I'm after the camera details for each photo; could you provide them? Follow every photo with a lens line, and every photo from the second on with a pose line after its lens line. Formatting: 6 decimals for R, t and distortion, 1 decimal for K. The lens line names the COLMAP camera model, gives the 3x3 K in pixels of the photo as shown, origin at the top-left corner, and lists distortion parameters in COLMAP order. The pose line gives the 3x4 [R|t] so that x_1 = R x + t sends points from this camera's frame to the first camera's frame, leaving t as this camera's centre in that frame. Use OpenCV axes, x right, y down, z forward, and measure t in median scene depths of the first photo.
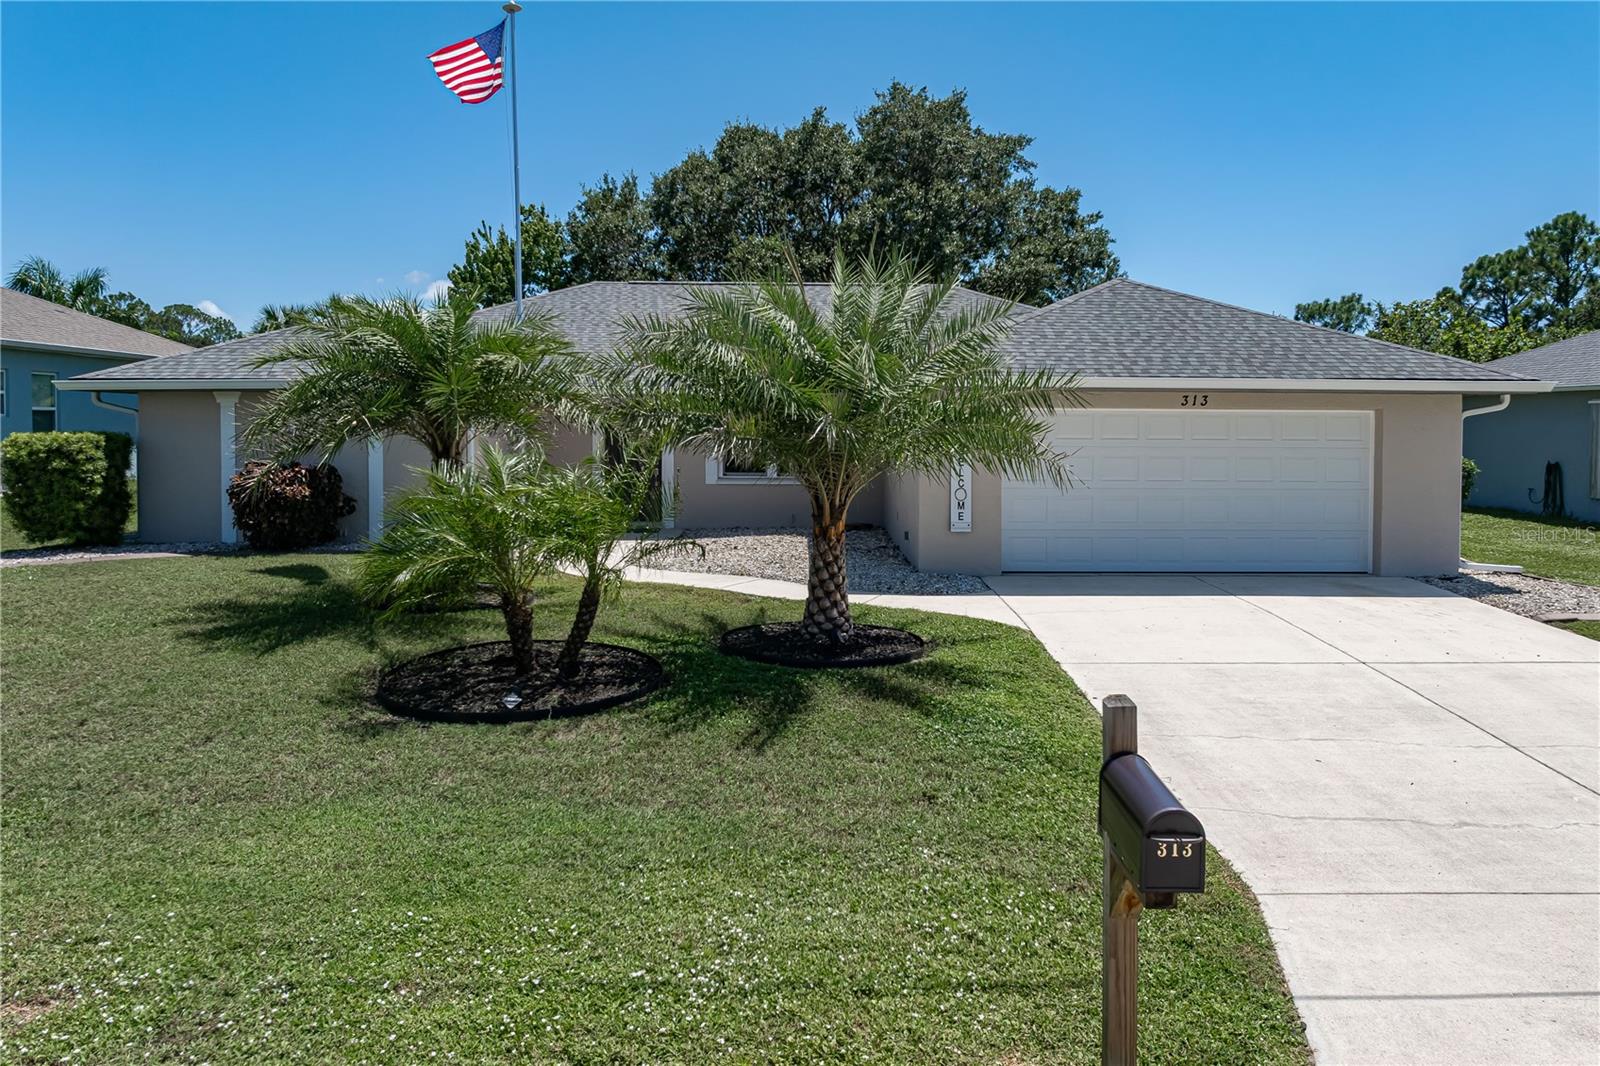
lens RADIAL K [[1118.2, 0, 800.7], [0, 1118.2, 499.9], [0, 0, 1]] dist [-0.008900, -0.000270]
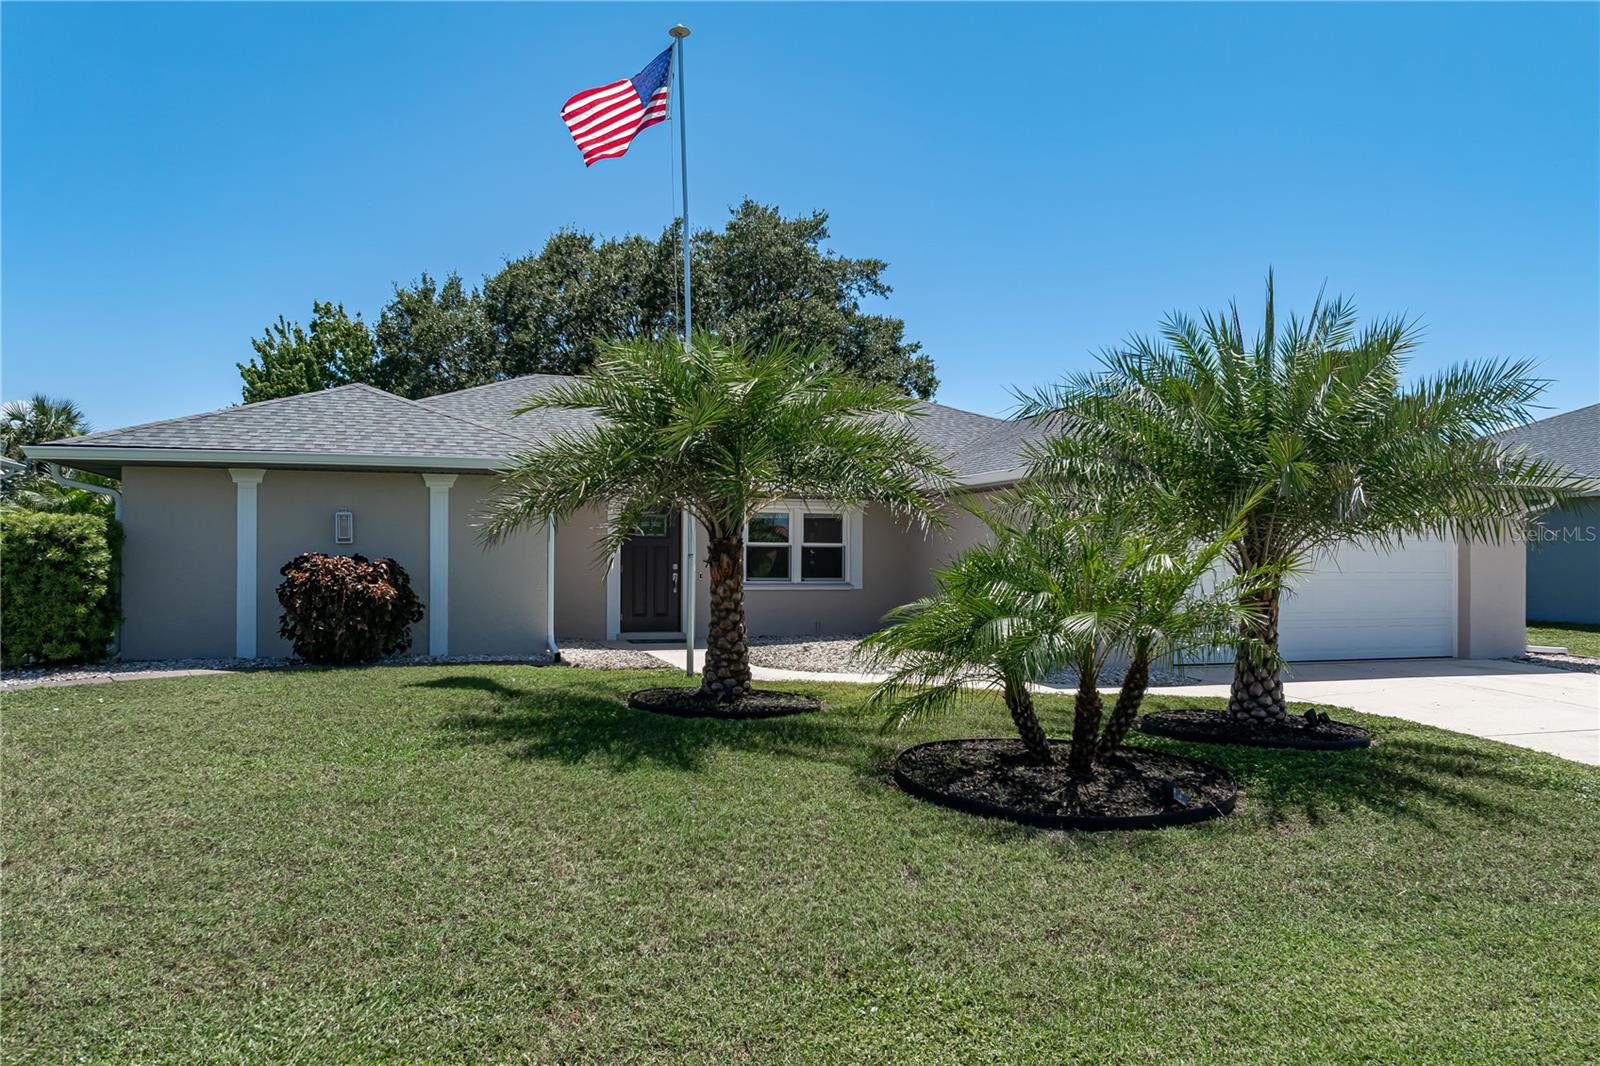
lens RADIAL K [[1134.0, 0, 826.7], [0, 1134.0, 538.6], [0, 0, 1]] dist [-0.017951, 0.002486]
pose [[0.968023, 0.007187, 0.250757, -0.105545], [0.013410, 0.996678, -0.080335, 0.007681], [-0.250502, 0.081129, 0.964711, 0.040882]]
